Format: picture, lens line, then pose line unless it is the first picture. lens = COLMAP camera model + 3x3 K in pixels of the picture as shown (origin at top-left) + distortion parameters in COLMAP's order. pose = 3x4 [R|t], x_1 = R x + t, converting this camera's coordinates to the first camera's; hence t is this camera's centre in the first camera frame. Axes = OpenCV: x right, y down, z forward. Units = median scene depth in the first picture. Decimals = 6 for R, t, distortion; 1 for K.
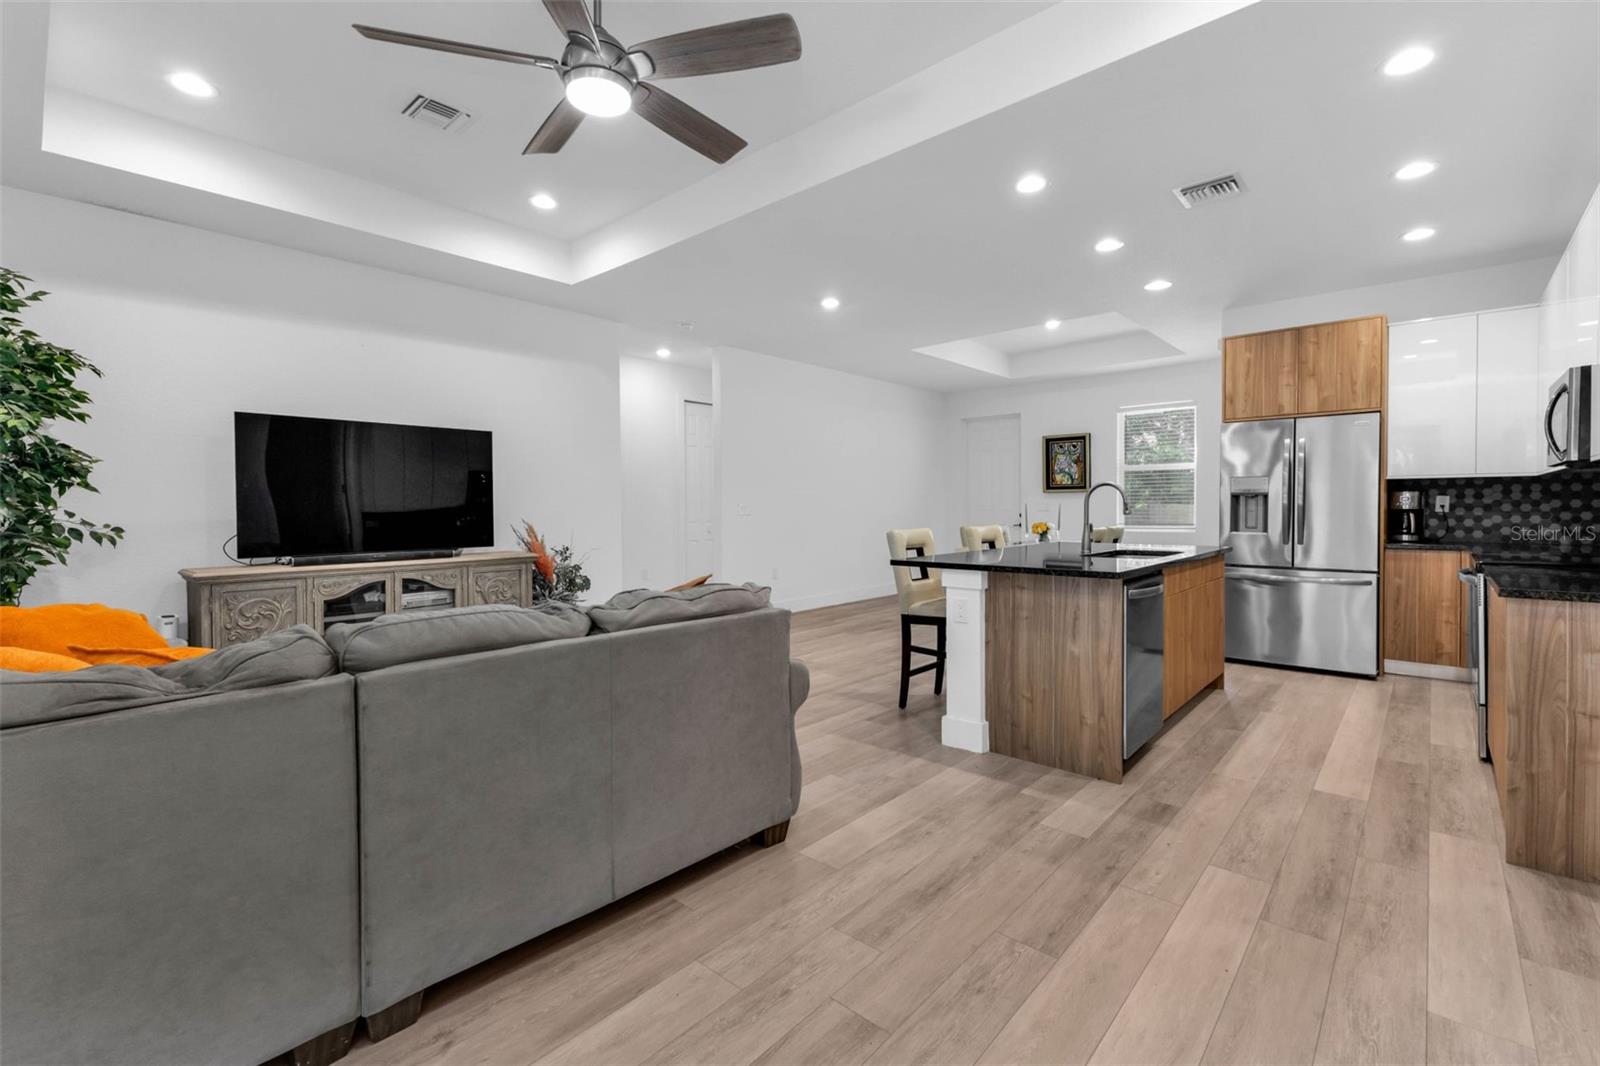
lens RADIAL K [[697.5, 0, 800.3], [0, 697.5, 513.0], [0, 0, 1]] dist [0.003718, 0.000202]
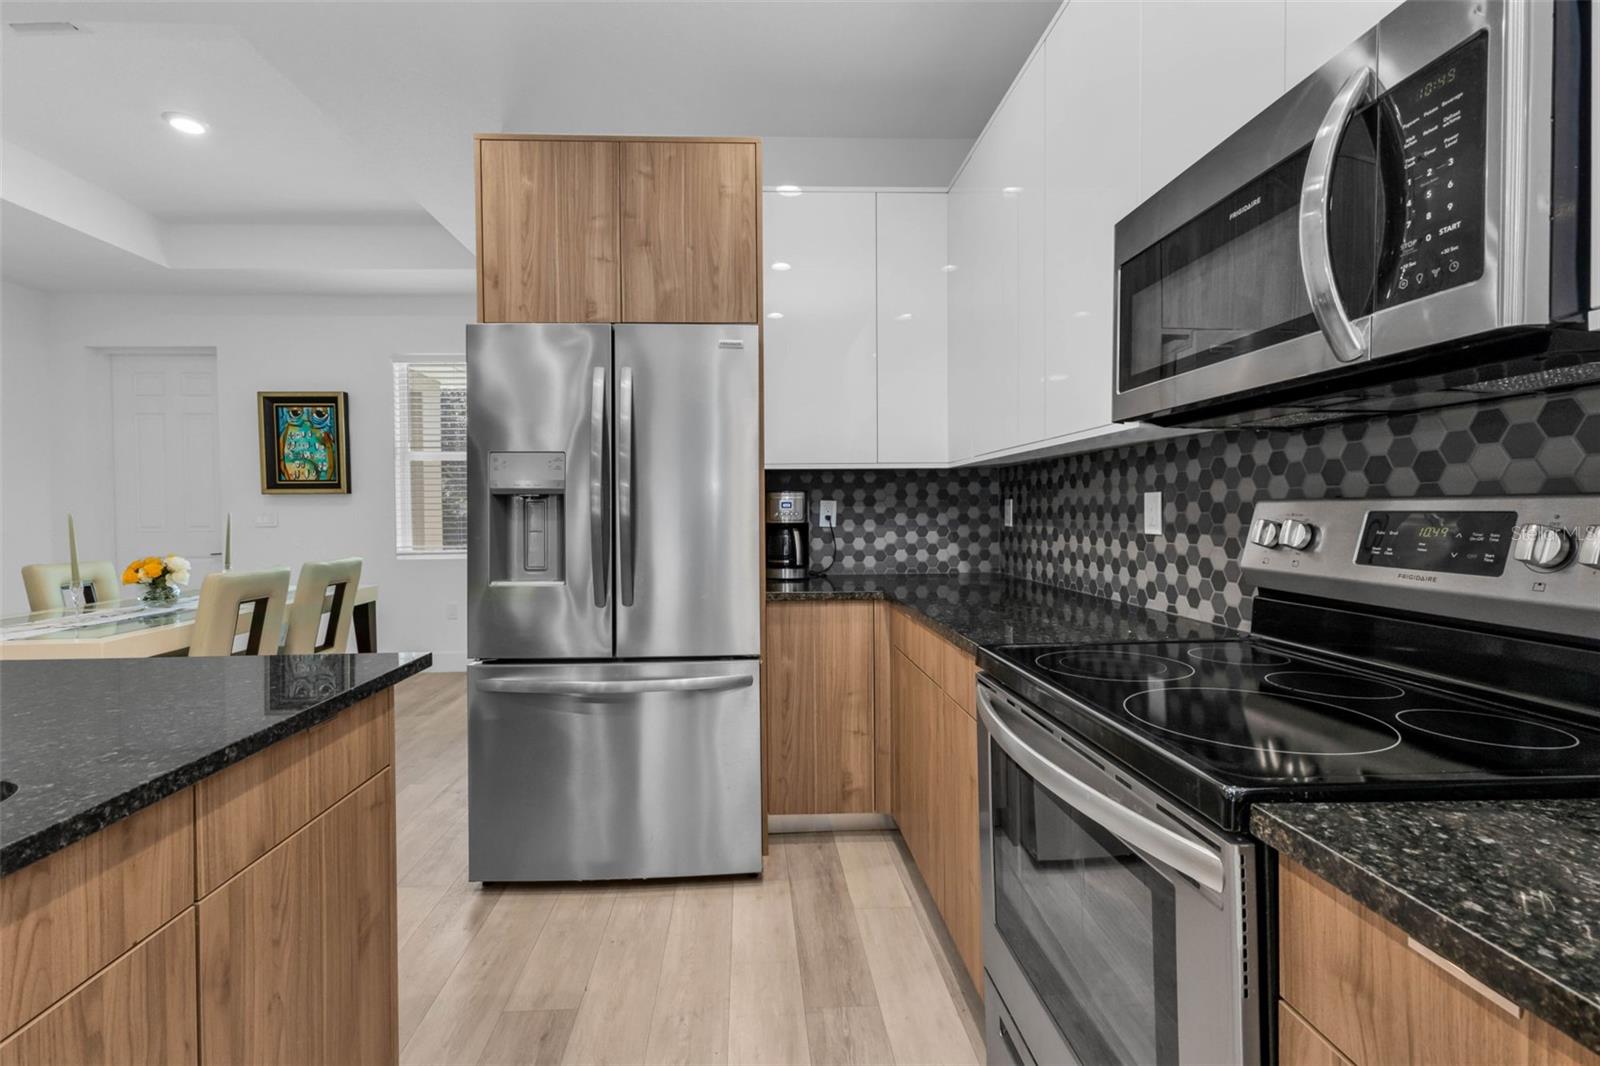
lens RADIAL K [[690.5, 0, 800.0], [0, 690.5, 533.0], [0, 0, 1]] dist [0.011681, -0.004573]
pose [[0.687134, -0.022930, 0.726169, 0.468404], [0.012229, 0.999725, 0.019995, -0.008902], [-0.726428, -0.004859, 0.687226, 0.611672]]
